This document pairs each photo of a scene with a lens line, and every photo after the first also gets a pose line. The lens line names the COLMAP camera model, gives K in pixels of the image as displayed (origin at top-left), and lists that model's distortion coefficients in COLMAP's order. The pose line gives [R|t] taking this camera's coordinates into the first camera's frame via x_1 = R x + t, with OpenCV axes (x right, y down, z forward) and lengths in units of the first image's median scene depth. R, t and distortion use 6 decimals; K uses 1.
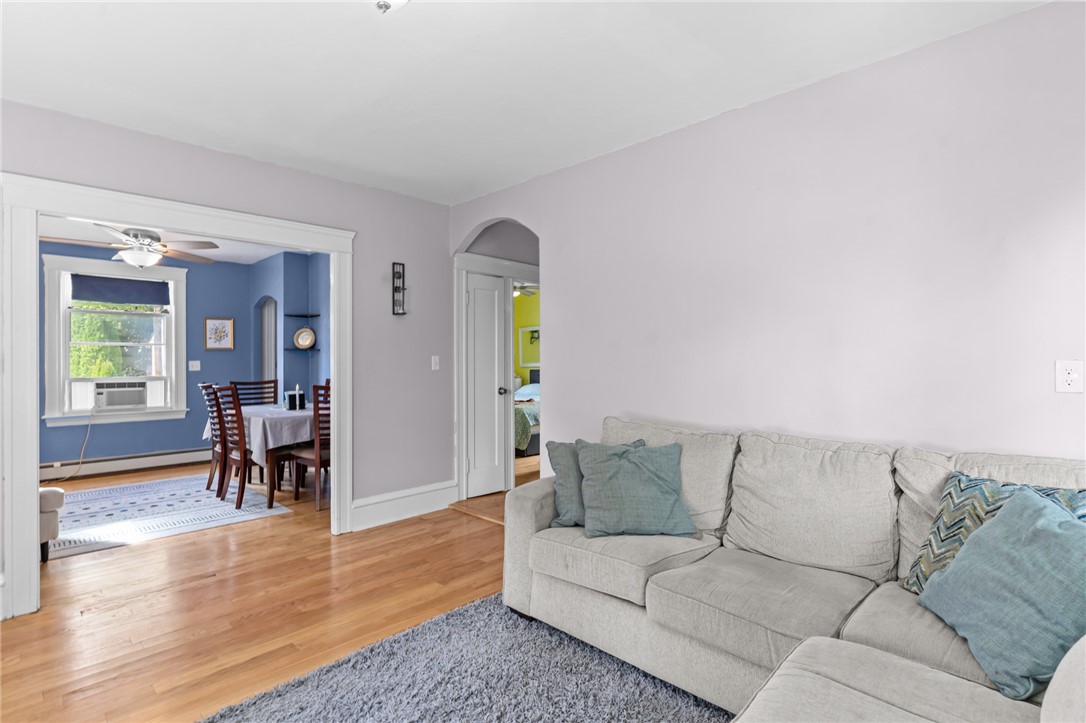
lens RADIAL K [[520.7, 0, 539.4], [0, 520.7, 360.2], [0, 0, 1]] dist [0.000728, 0.000170]
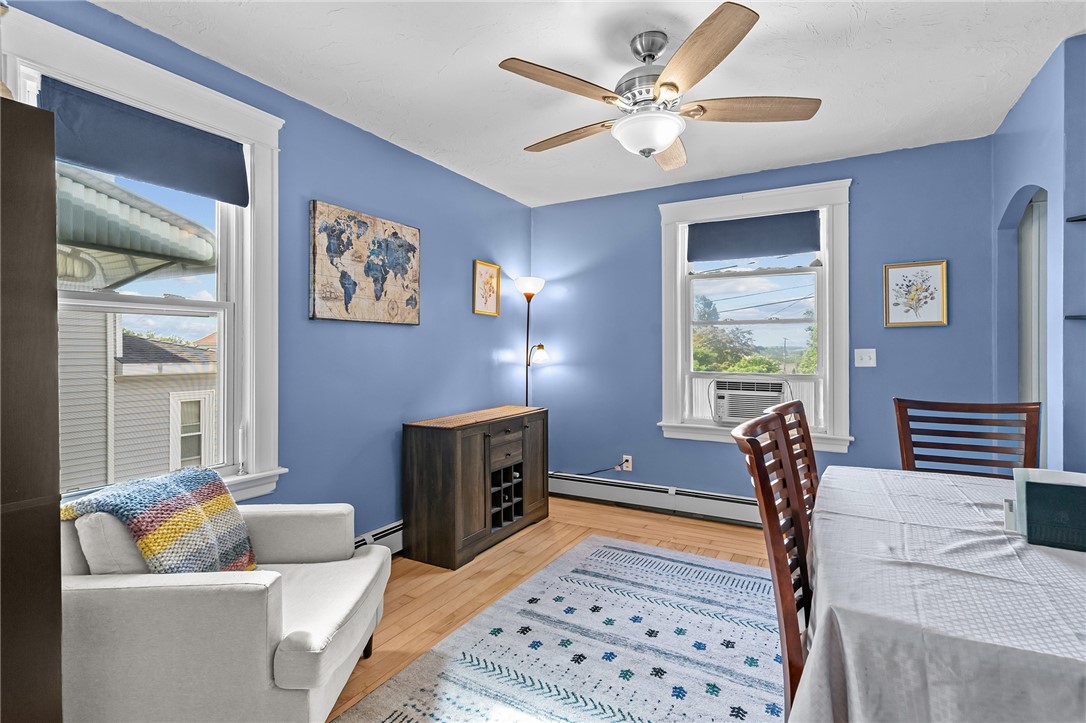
lens RADIAL K [[520.7, 0, 540.9], [0, 520.7, 353.3], [0, 0, 1]] dist [0.000728, 0.000170]
pose [[0.252163, 0.008070, -0.967651, -0.237573], [-0.003184, 0.999967, 0.007510, 0.003204], [0.967679, 0.001188, 0.252180, 0.561541]]
